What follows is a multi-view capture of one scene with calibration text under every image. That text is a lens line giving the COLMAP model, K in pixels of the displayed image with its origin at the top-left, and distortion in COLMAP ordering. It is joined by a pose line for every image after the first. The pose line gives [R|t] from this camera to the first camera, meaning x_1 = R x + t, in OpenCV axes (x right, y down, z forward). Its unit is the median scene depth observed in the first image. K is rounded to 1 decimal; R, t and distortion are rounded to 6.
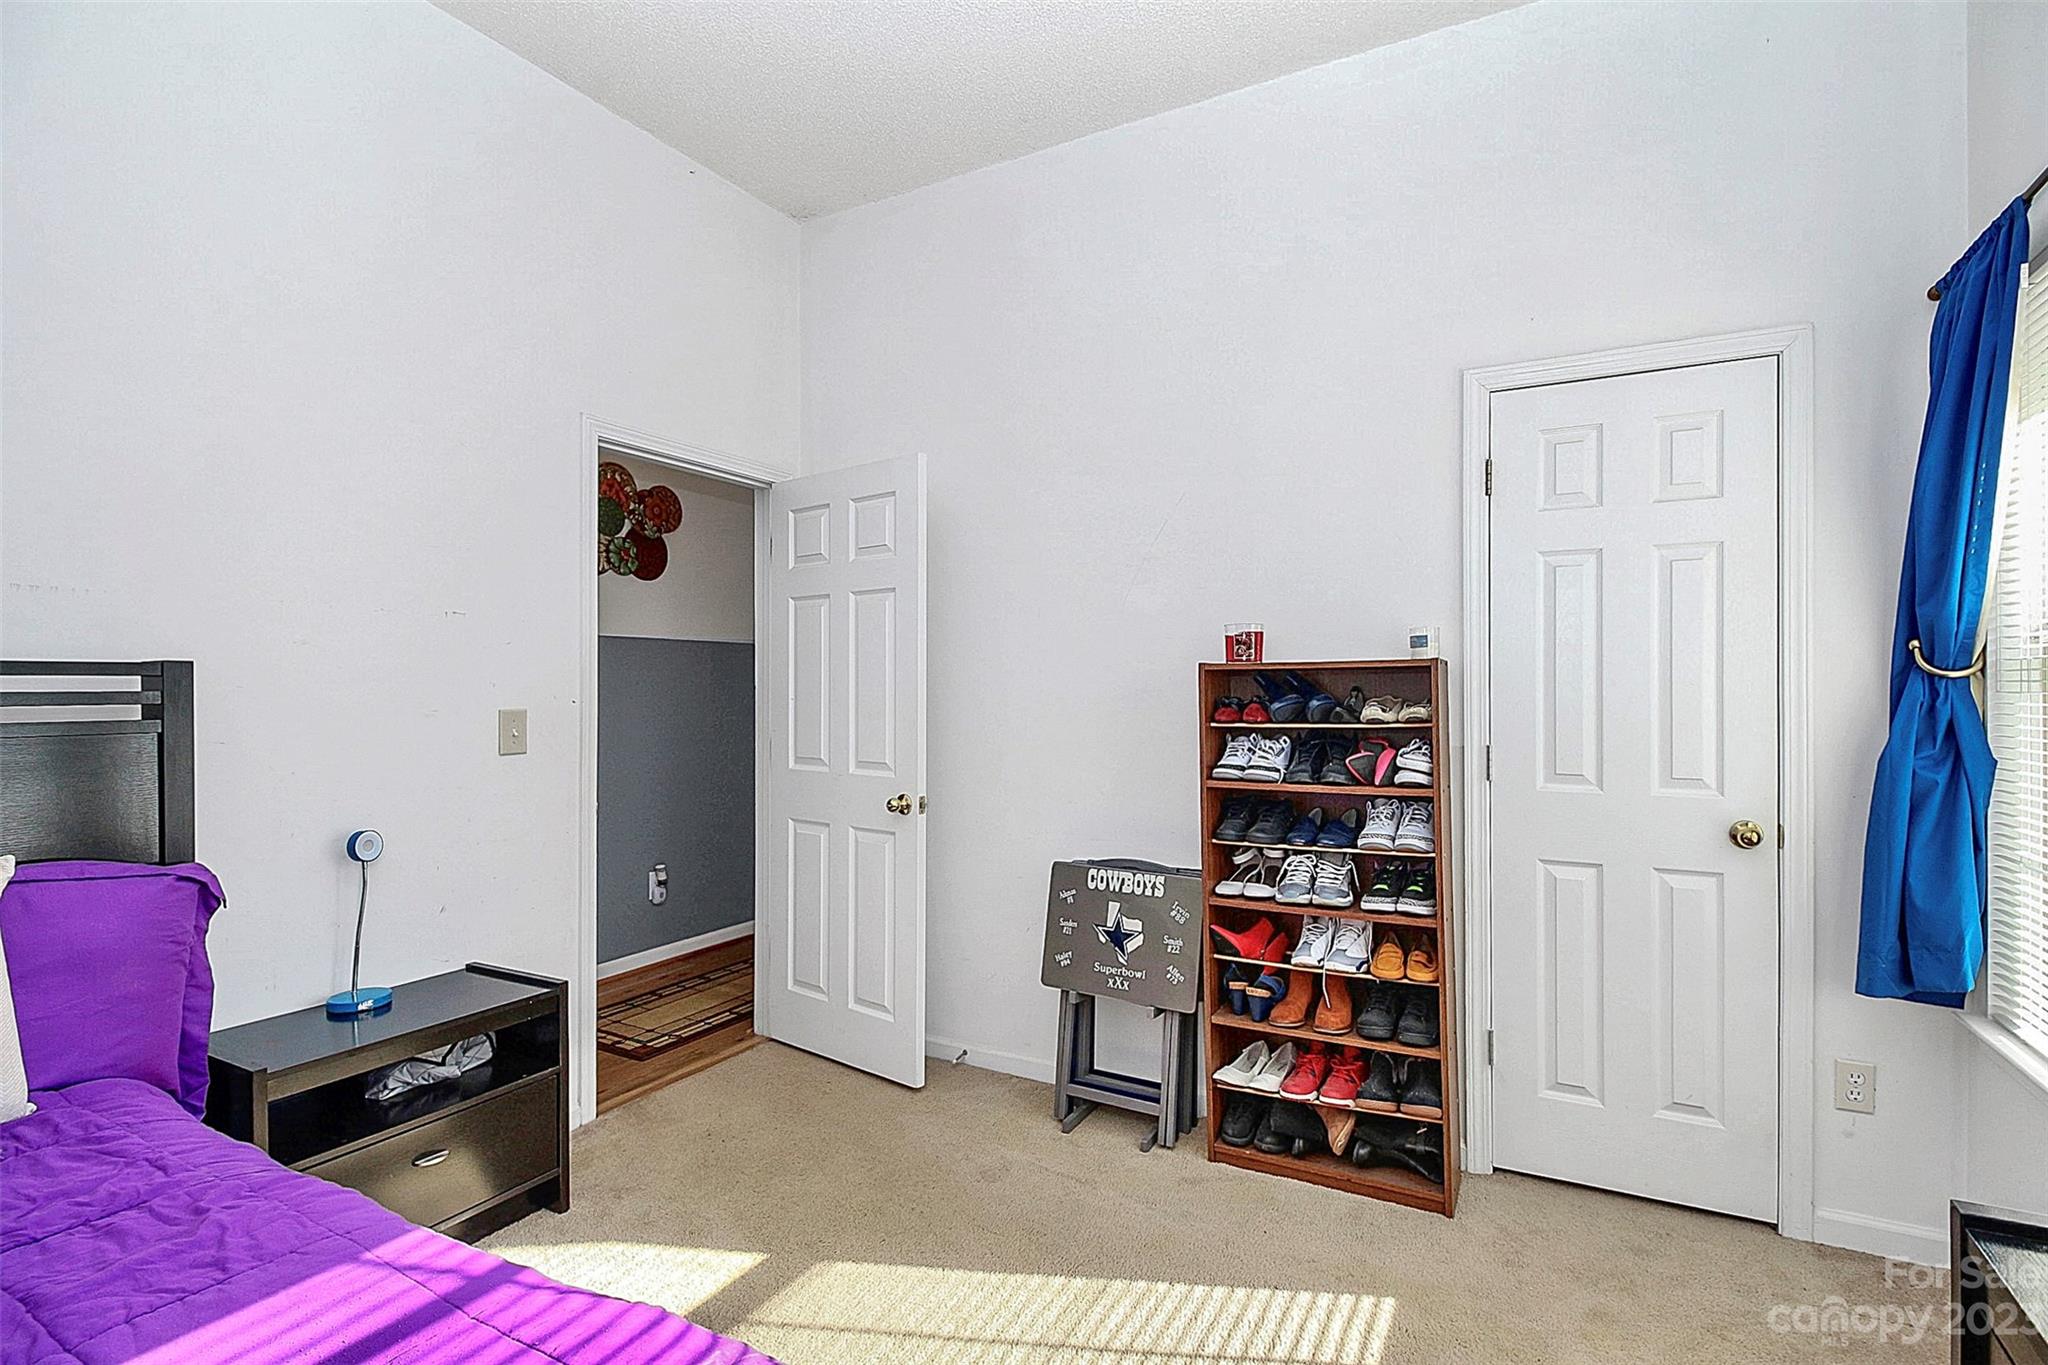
lens RADIAL K [[977.4, 0, 1043.9], [0, 977.4, 689.9], [0, 0, 1]] dist [-0.003425, -0.000772]
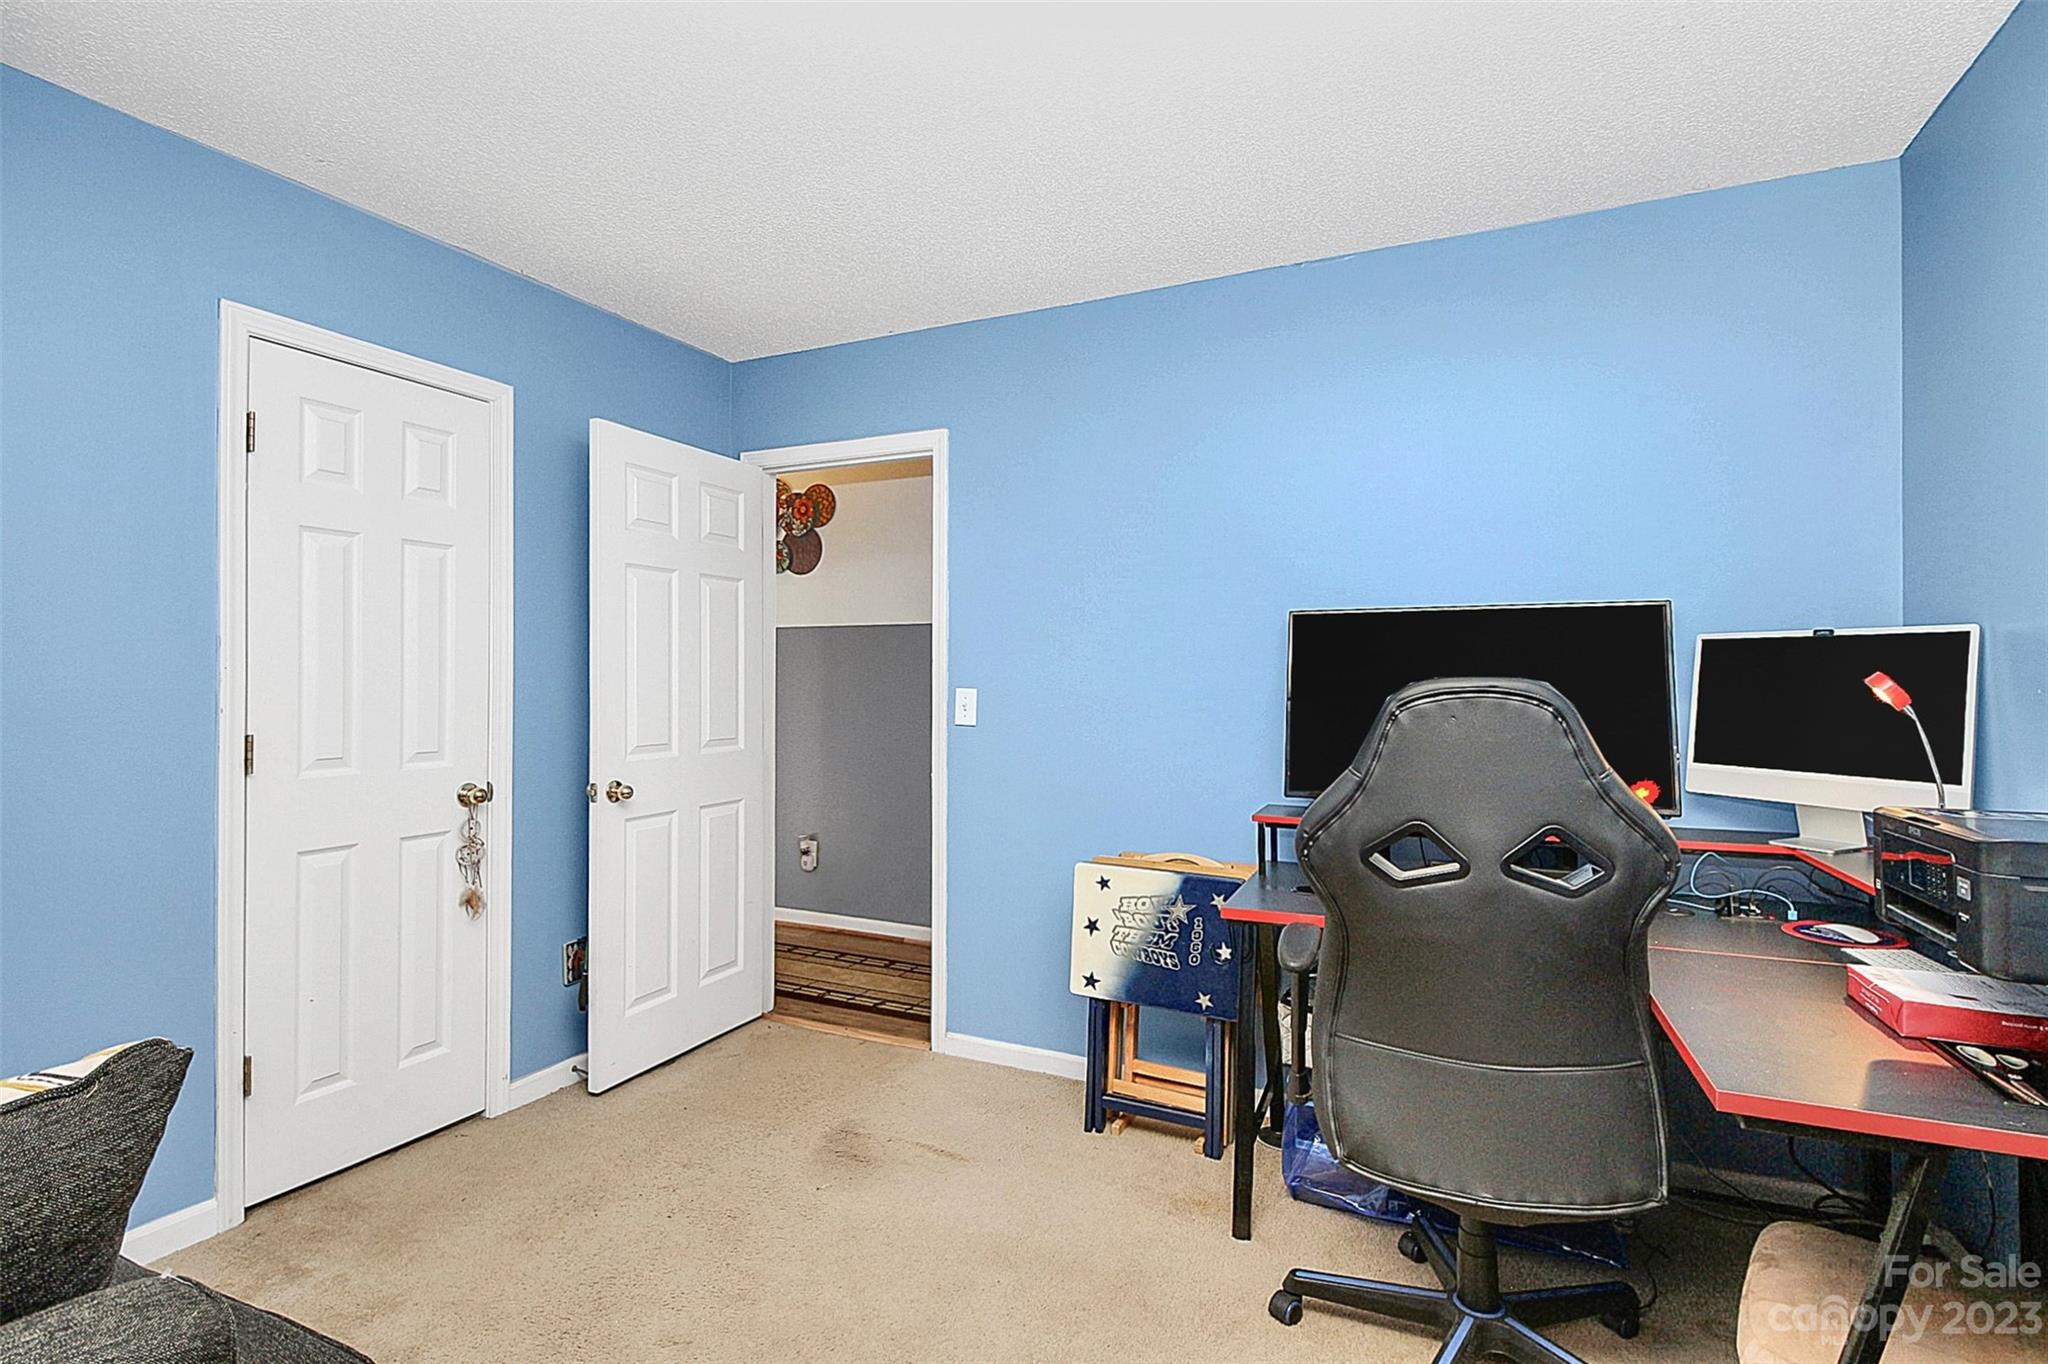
lens RADIAL K [[977.4, 0, 1043.9], [0, 977.4, 689.4], [0, 0, 1]] dist [-0.003425, -0.000772]
pose [[0.050508, 0.005300, -0.998710, 0.685083], [-0.002589, 0.999983, 0.005176, 0.011667], [0.998720, 0.002324, 0.050520, 1.167570]]
